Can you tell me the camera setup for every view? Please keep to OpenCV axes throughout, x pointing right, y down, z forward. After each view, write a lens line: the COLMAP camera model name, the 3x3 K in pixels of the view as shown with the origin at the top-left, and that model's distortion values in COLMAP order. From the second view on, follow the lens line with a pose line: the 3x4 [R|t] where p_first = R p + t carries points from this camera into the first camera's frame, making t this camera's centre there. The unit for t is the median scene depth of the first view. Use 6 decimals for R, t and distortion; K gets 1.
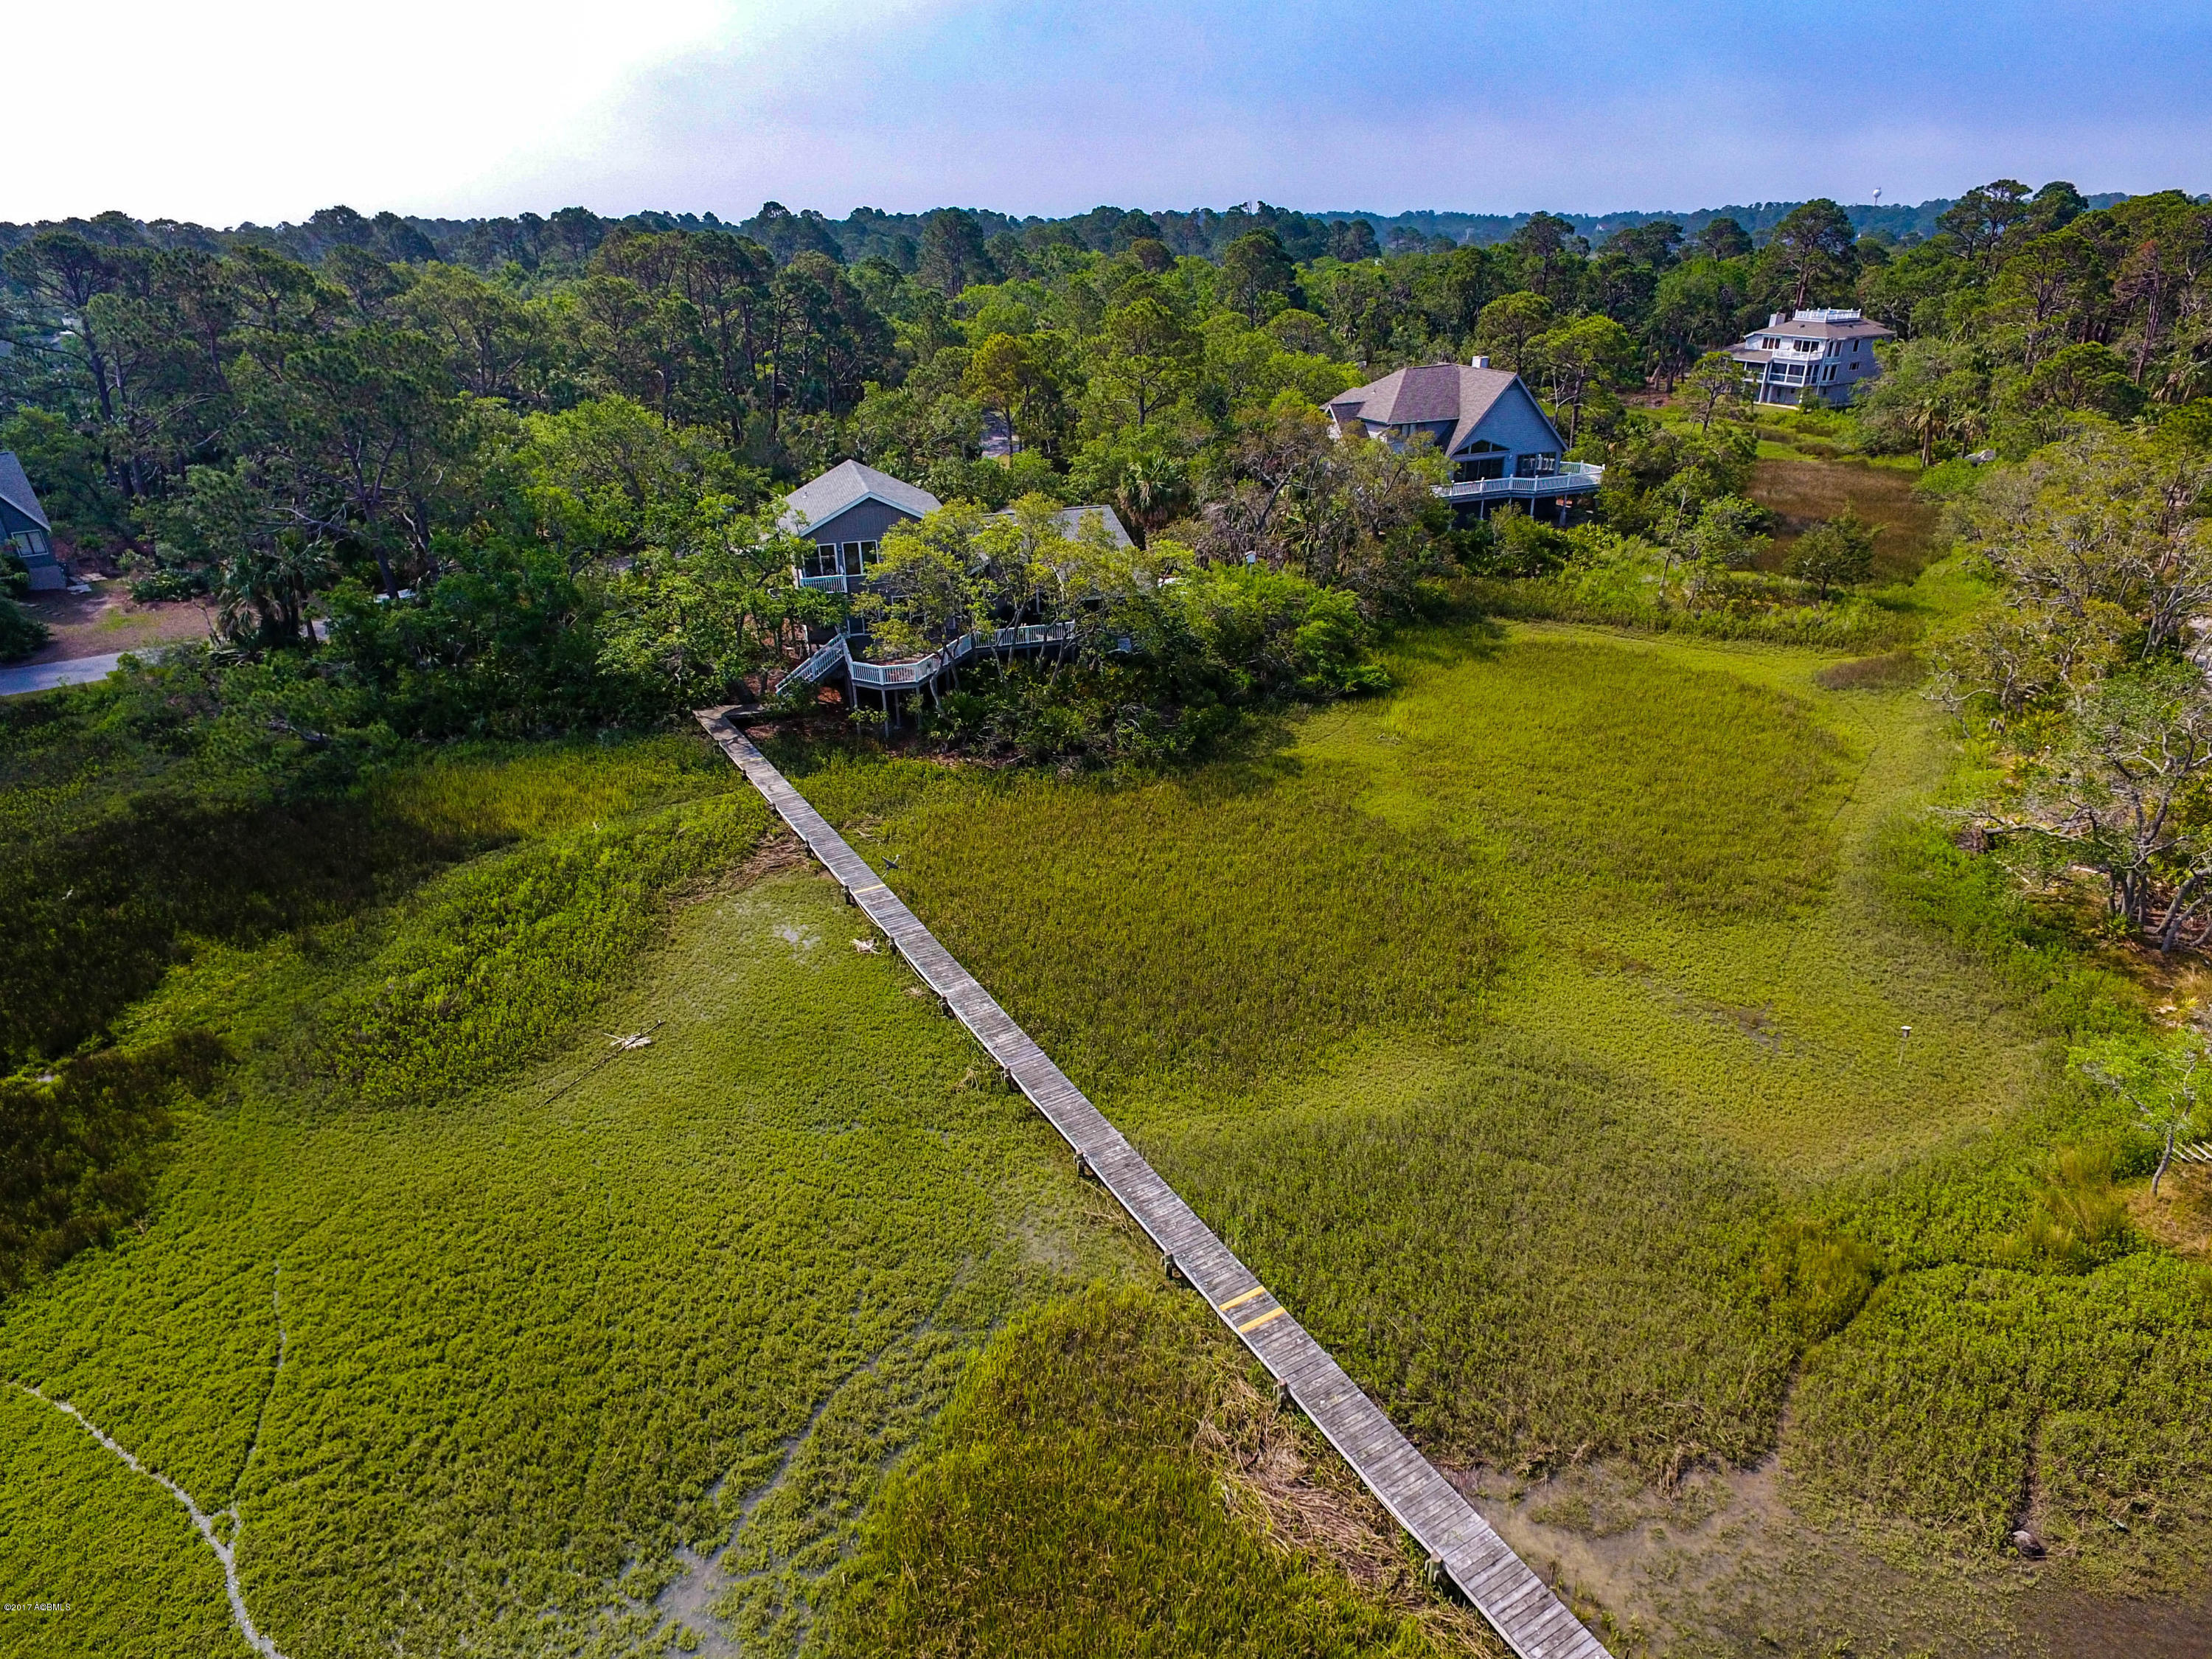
lens RADIAL K [[1285.5, 0, 1106.0], [0, 1285.5, 829.5], [0, 0, 1]] dist [0.004350, 0.003956]
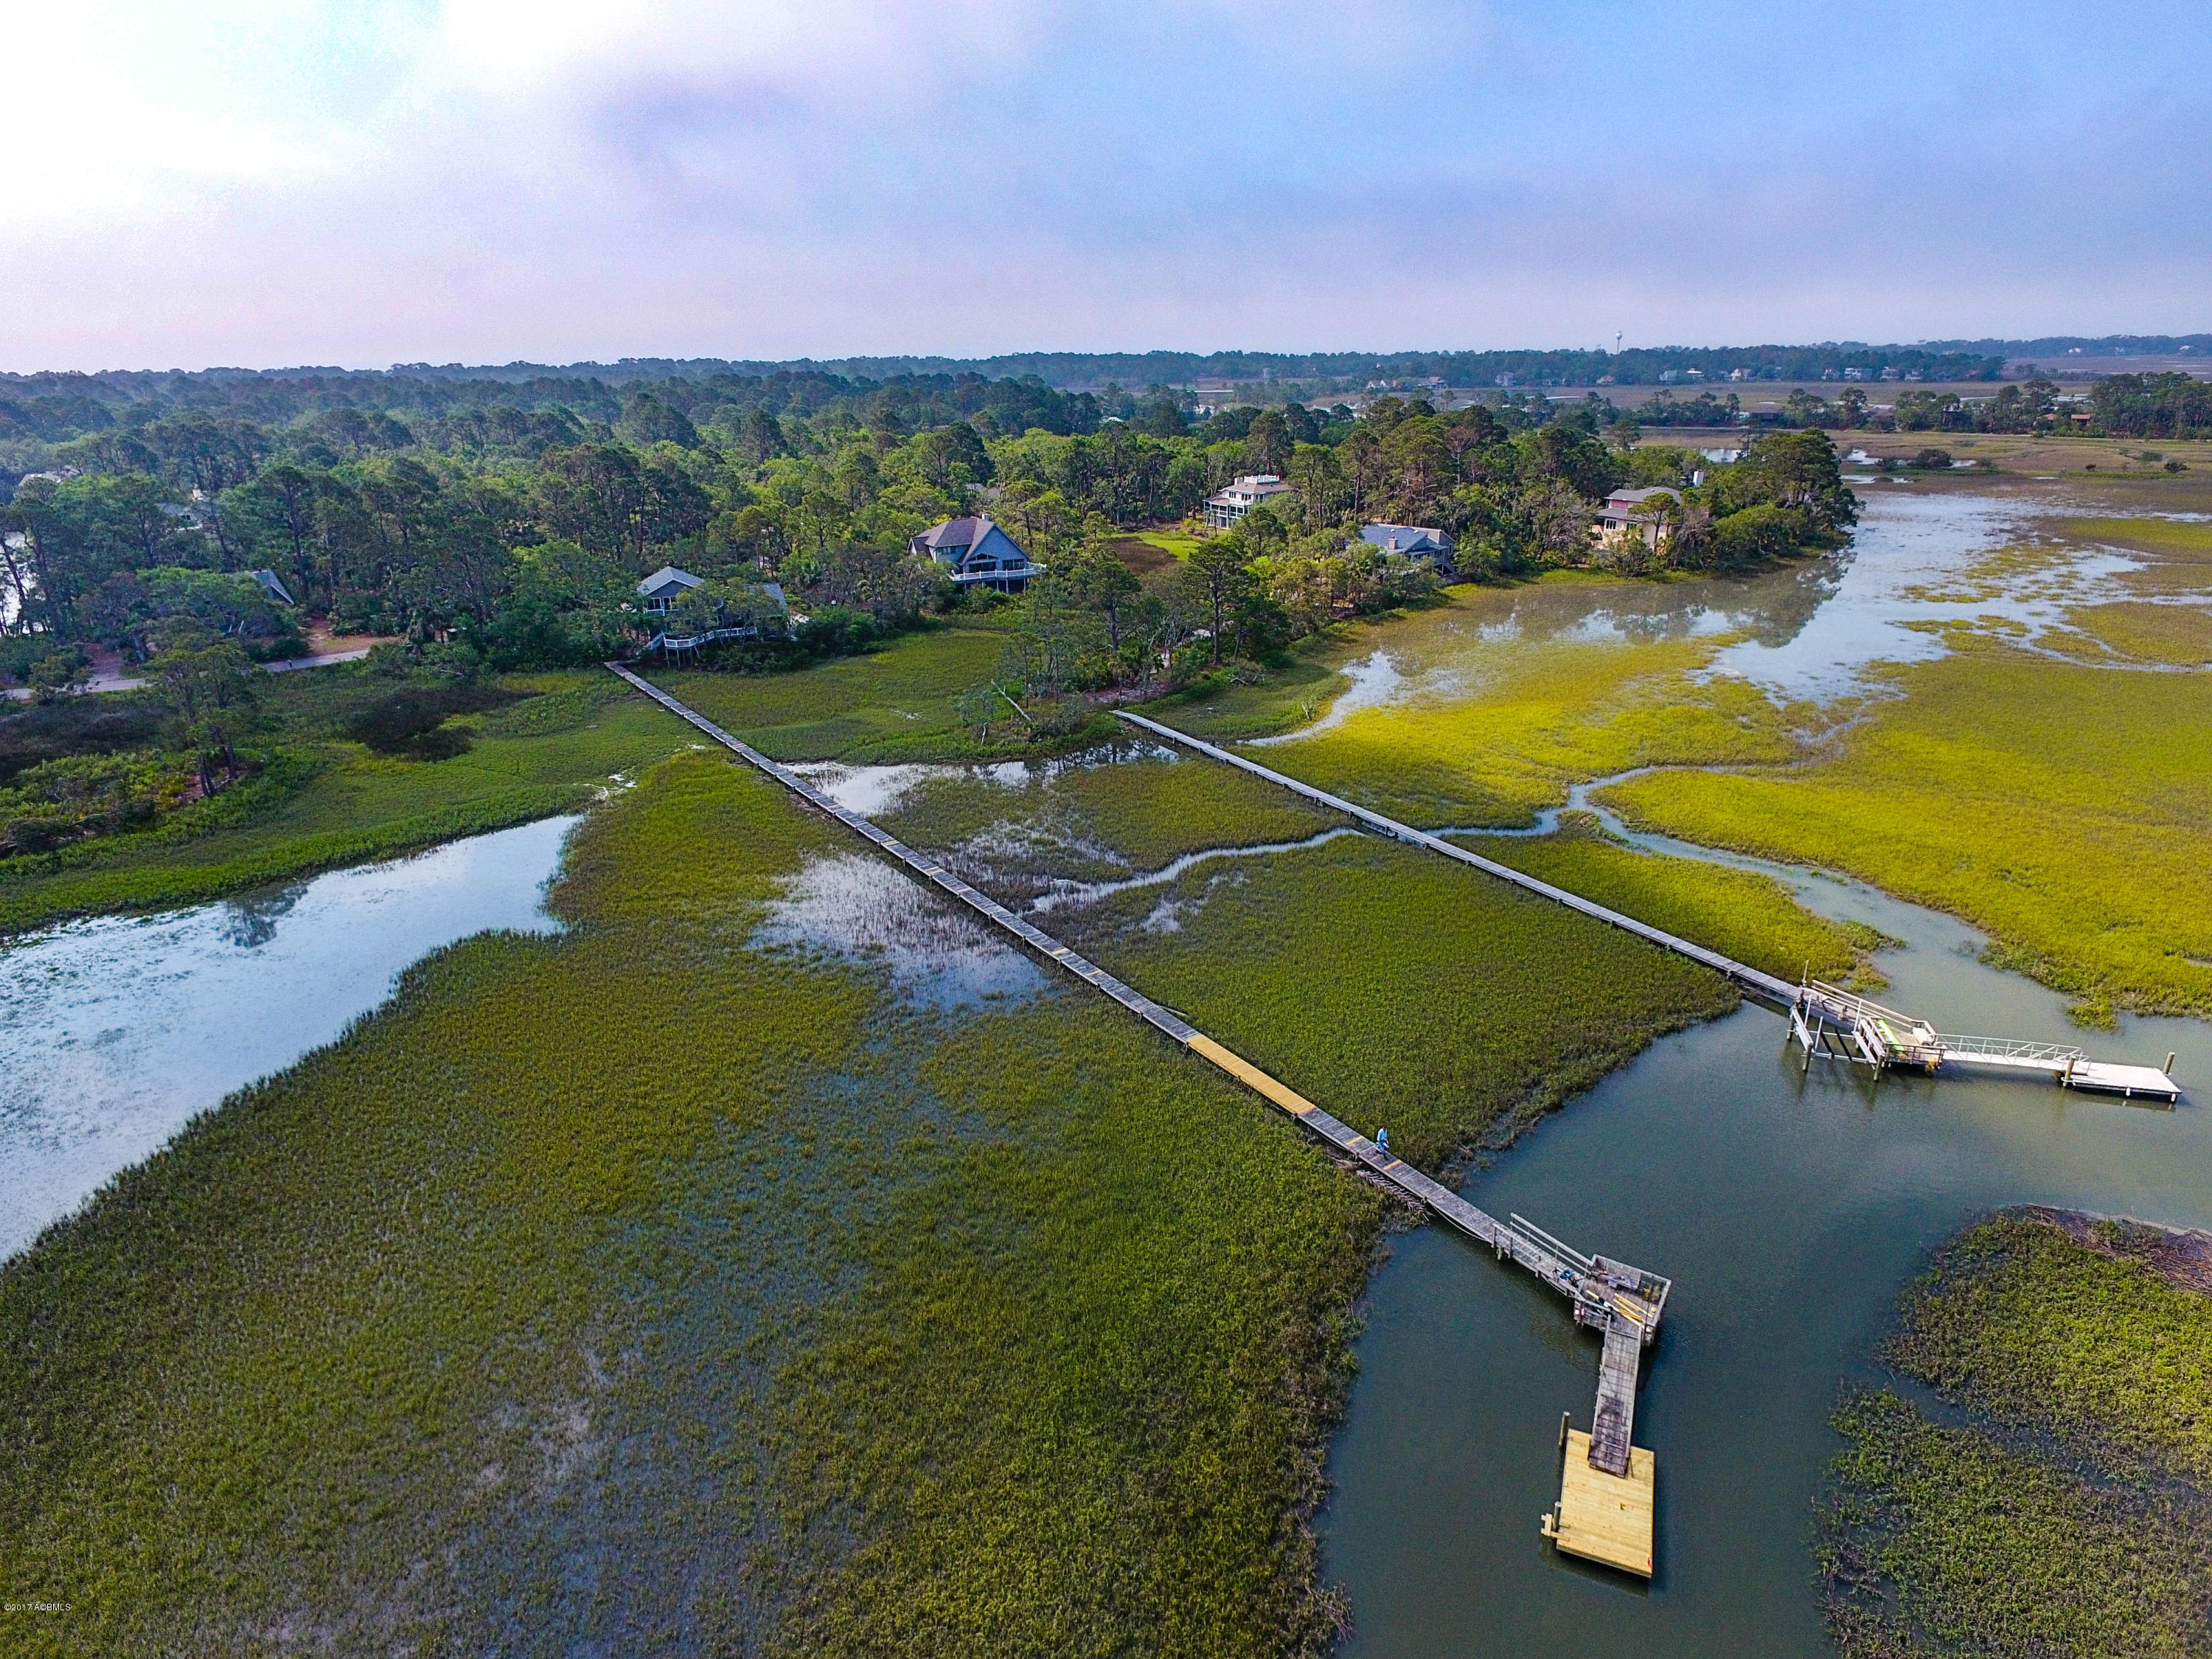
lens RADIAL K [[1285.5, 0, 1106.0], [0, 1285.5, 829.5], [0, 0, 1]] dist [0.004350, 0.003956]
pose [[0.996054, -0.030909, 0.083187, 0.348433], [0.037373, 0.996306, -0.077314, 0.365446], [-0.080490, 0.080118, 0.993530, -1.232277]]
